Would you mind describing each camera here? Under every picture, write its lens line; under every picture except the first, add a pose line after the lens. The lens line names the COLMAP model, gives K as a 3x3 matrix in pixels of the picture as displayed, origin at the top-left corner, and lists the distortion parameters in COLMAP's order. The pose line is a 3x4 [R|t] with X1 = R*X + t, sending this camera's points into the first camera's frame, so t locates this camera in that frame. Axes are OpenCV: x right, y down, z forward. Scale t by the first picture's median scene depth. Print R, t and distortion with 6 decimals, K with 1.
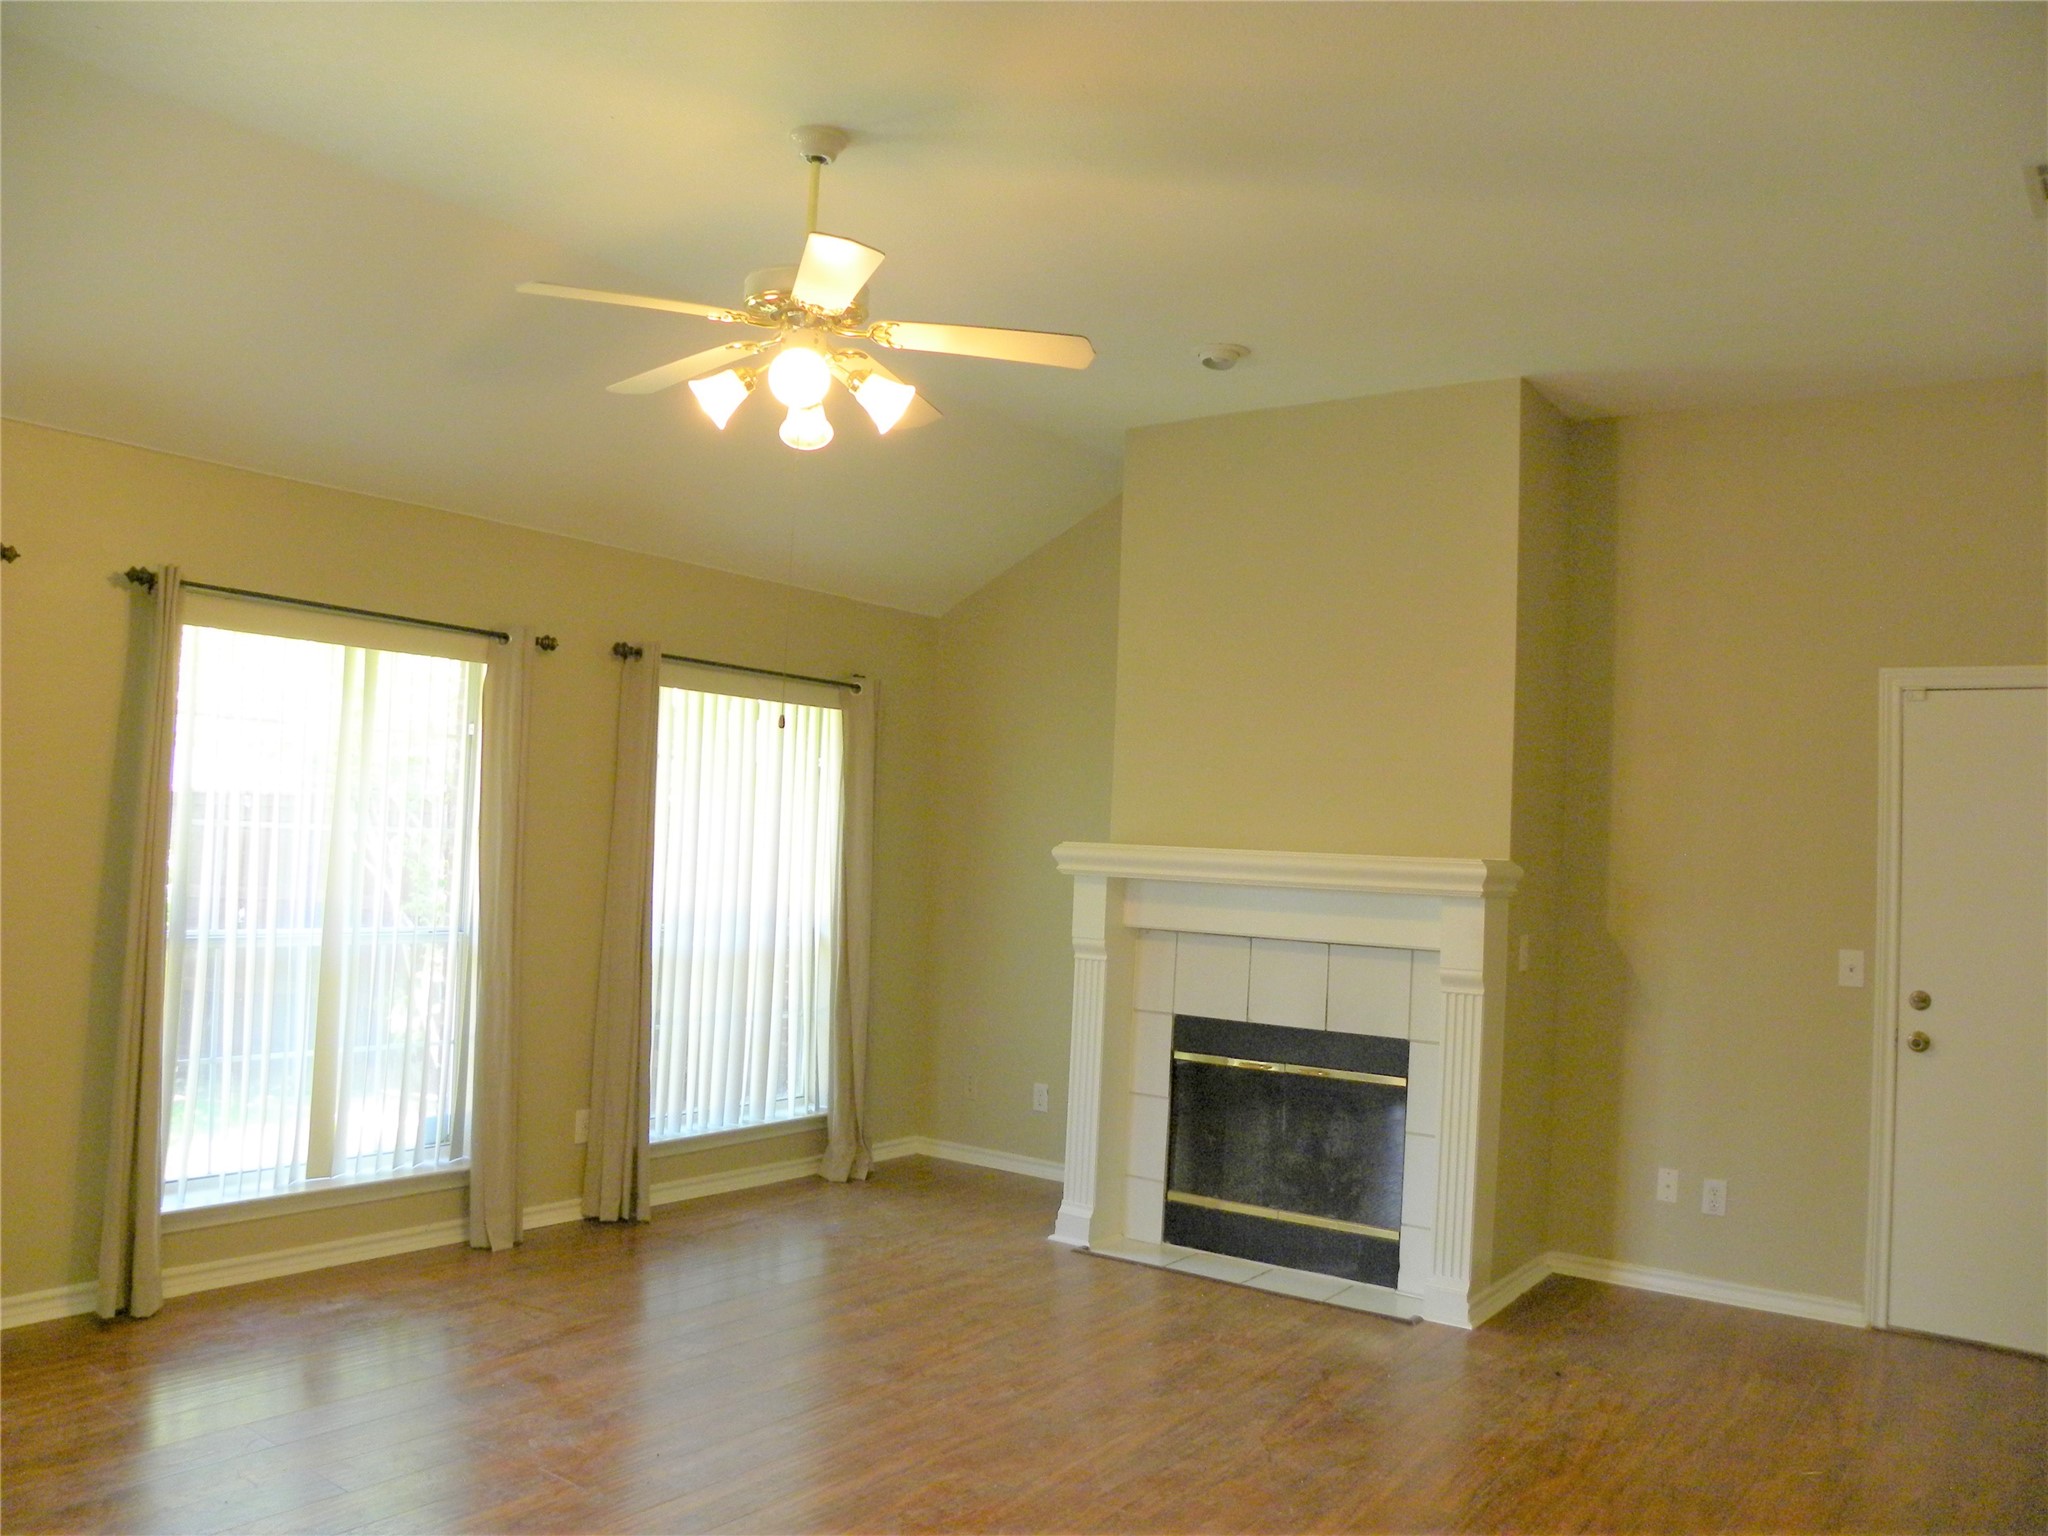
lens RADIAL K [[1545.2, 0, 1024.0], [0, 1545.2, 768.0], [0, 0, 1]] dist [-0.152837, 0.089237]
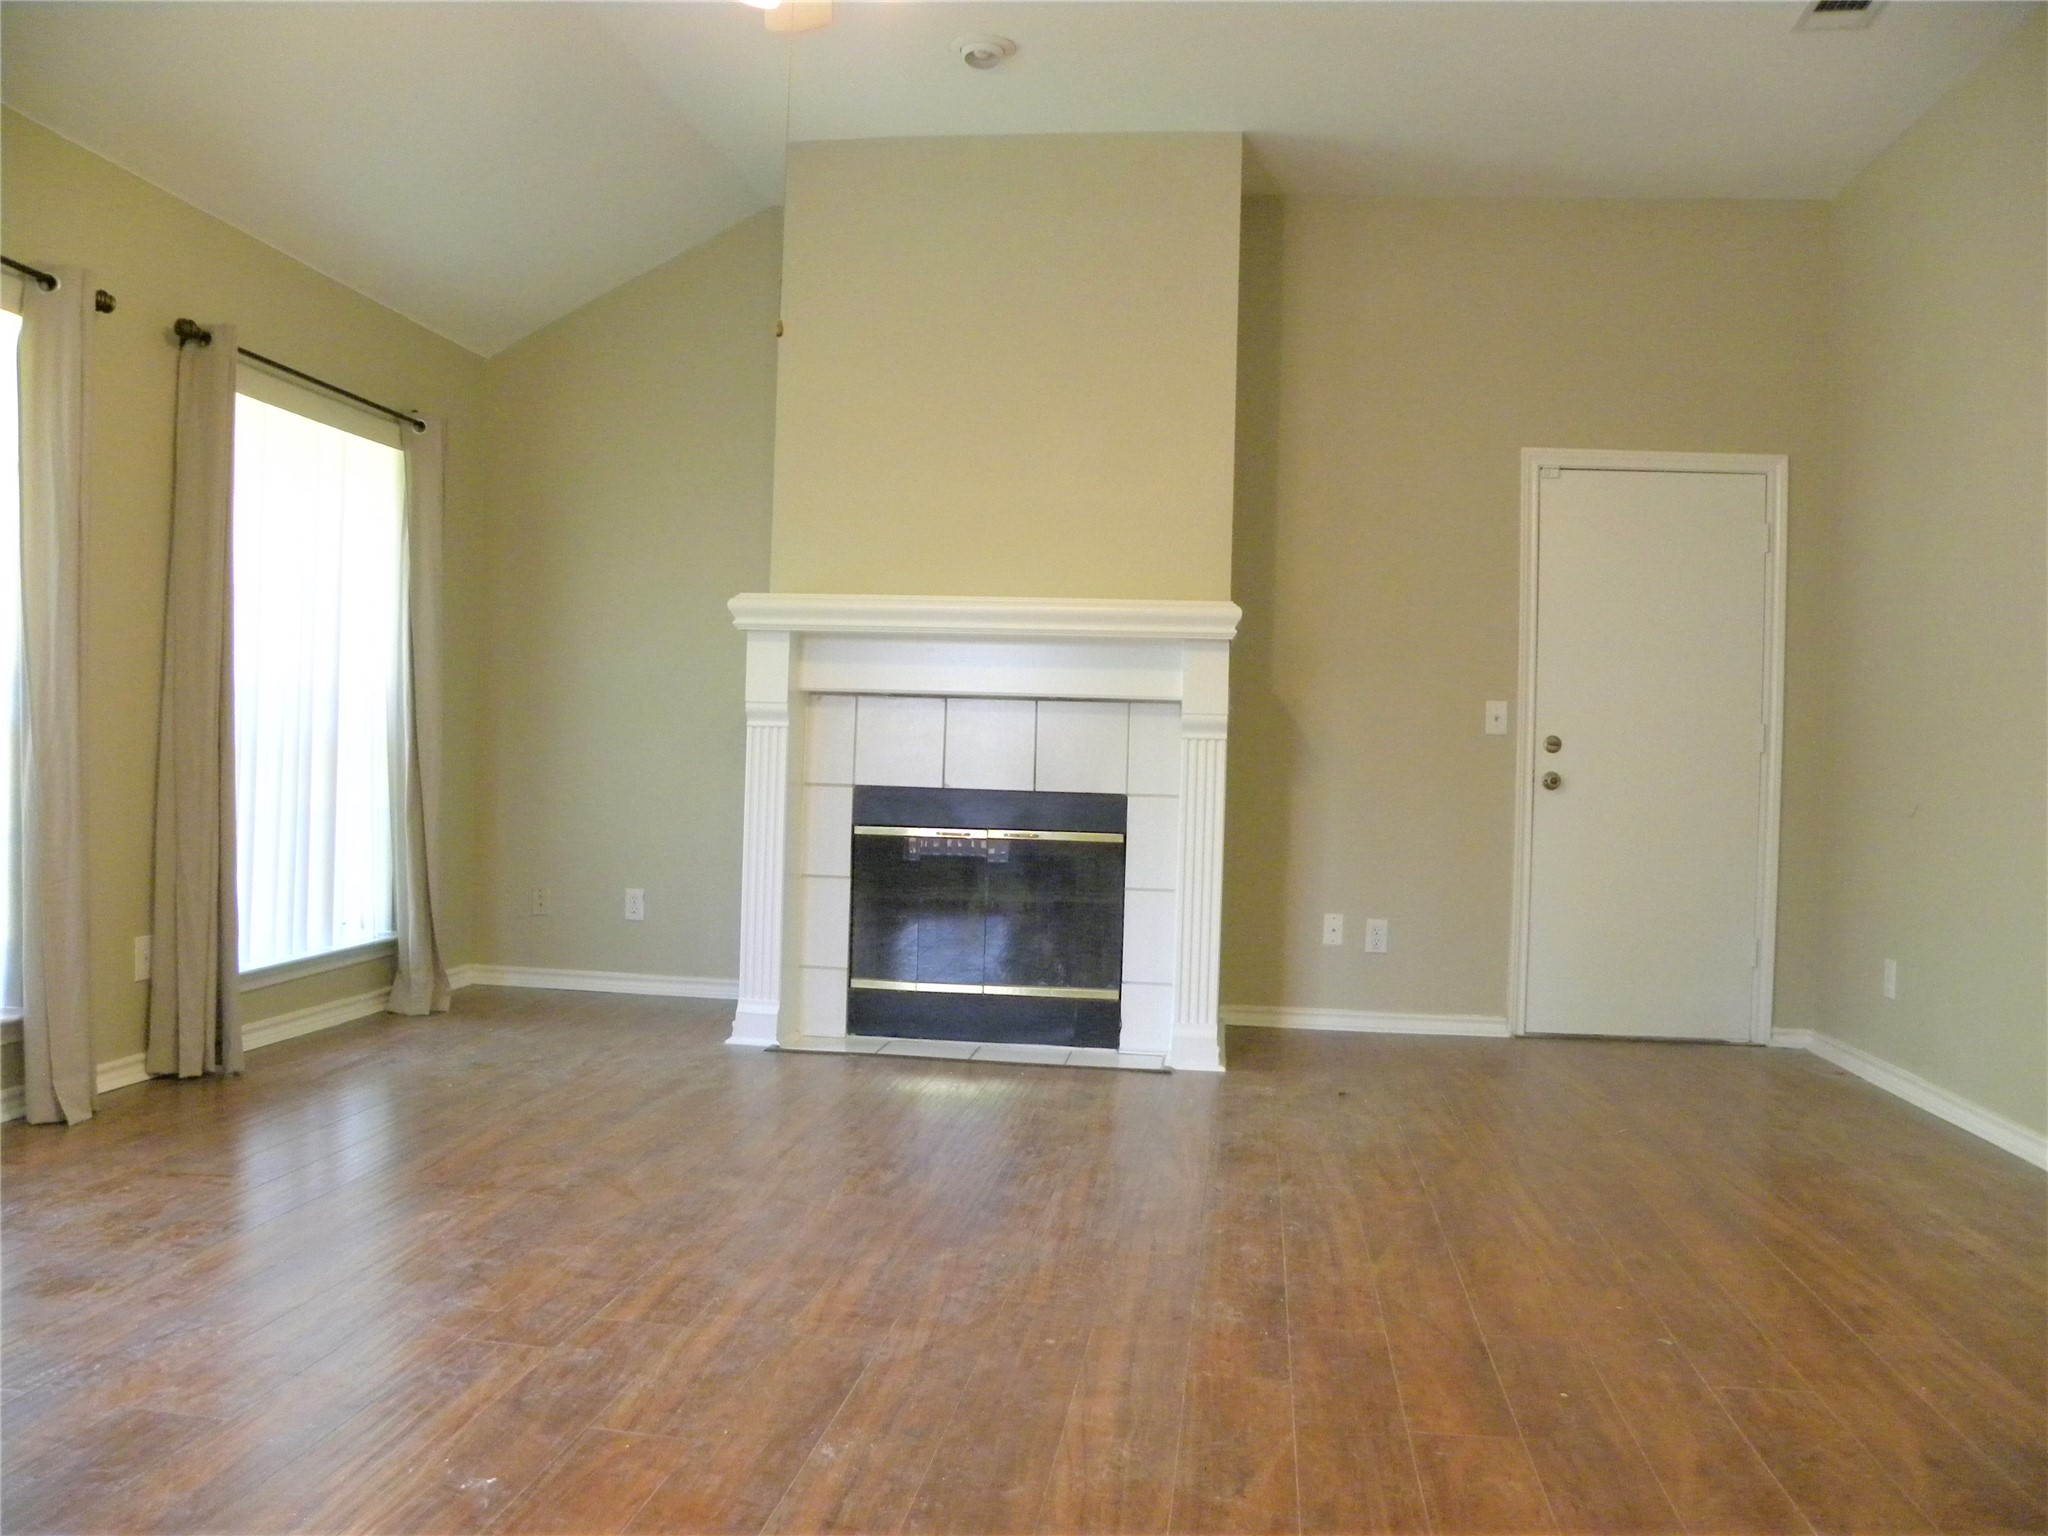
lens RADIAL K [[1545.2, 0, 1024.0], [0, 1545.2, 768.0], [0, 0, 1]] dist [-0.152837, 0.089237]
pose [[0.878696, -0.023647, 0.476796, -0.271820], [-0.013671, 0.997116, 0.074647, 0.085990], [-0.477186, -0.072110, 0.875839, 0.158398]]
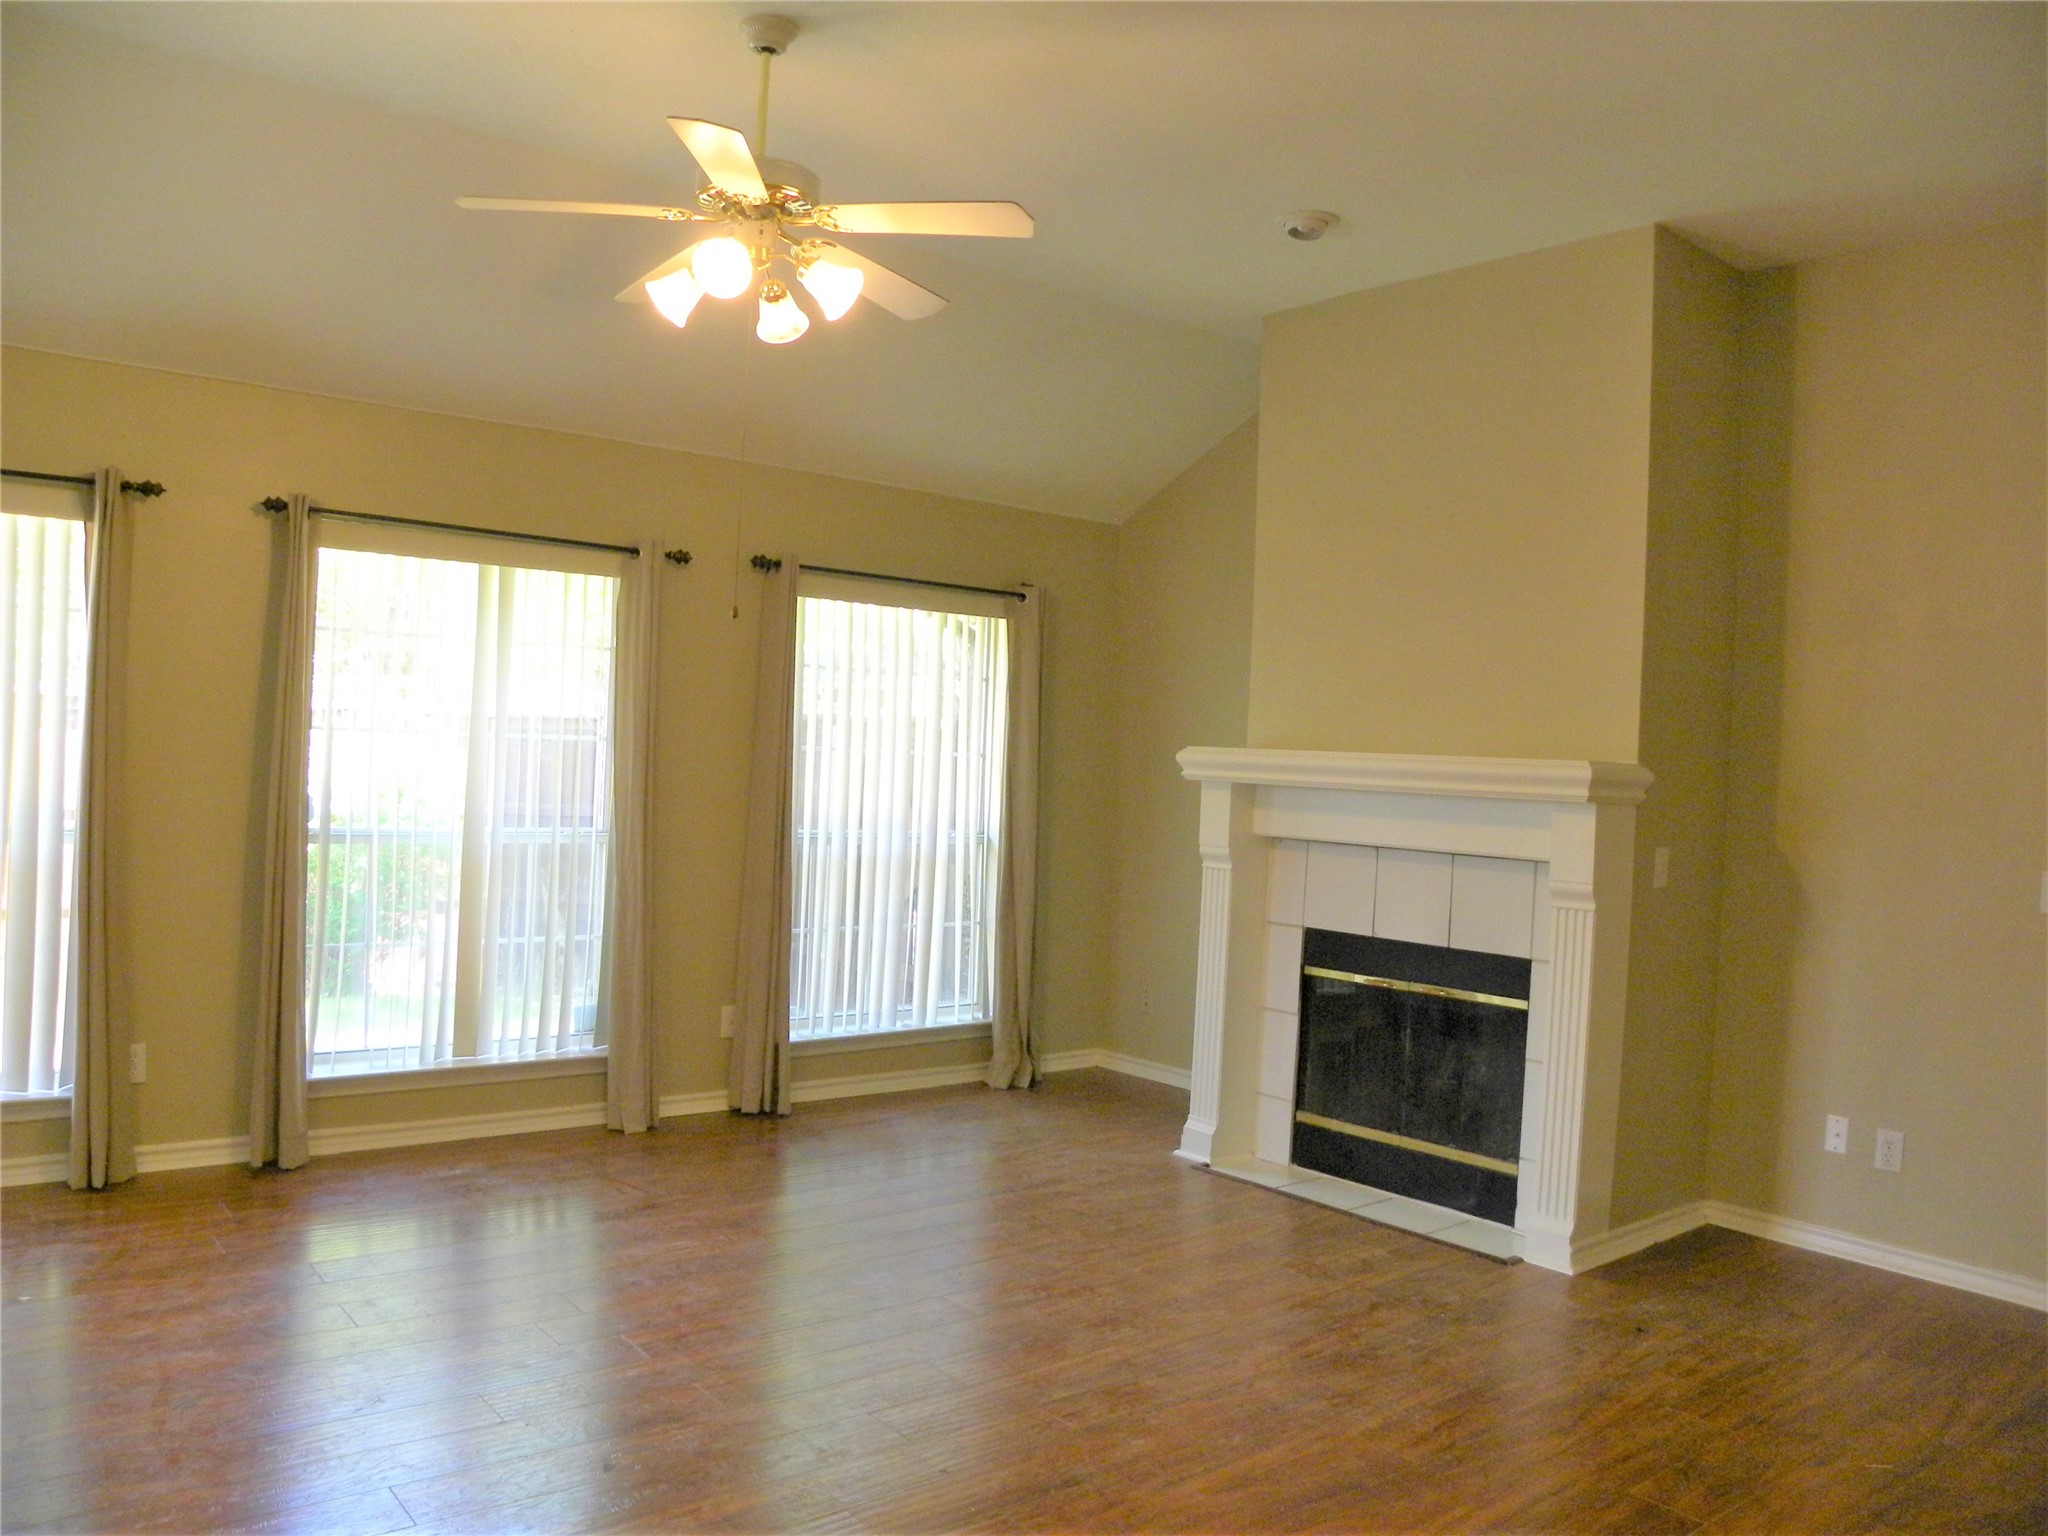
lens RADIAL K [[1545.2, 0, 1024.0], [0, 1545.2, 768.0], [0, 0, 1]] dist [-0.152837, 0.089237]
pose [[0.968536, 0.001004, -0.248872, 0.179389], [0.010099, 0.999010, 0.043334, 0.019728], [0.248669, -0.044484, 0.967566, 0.041303]]
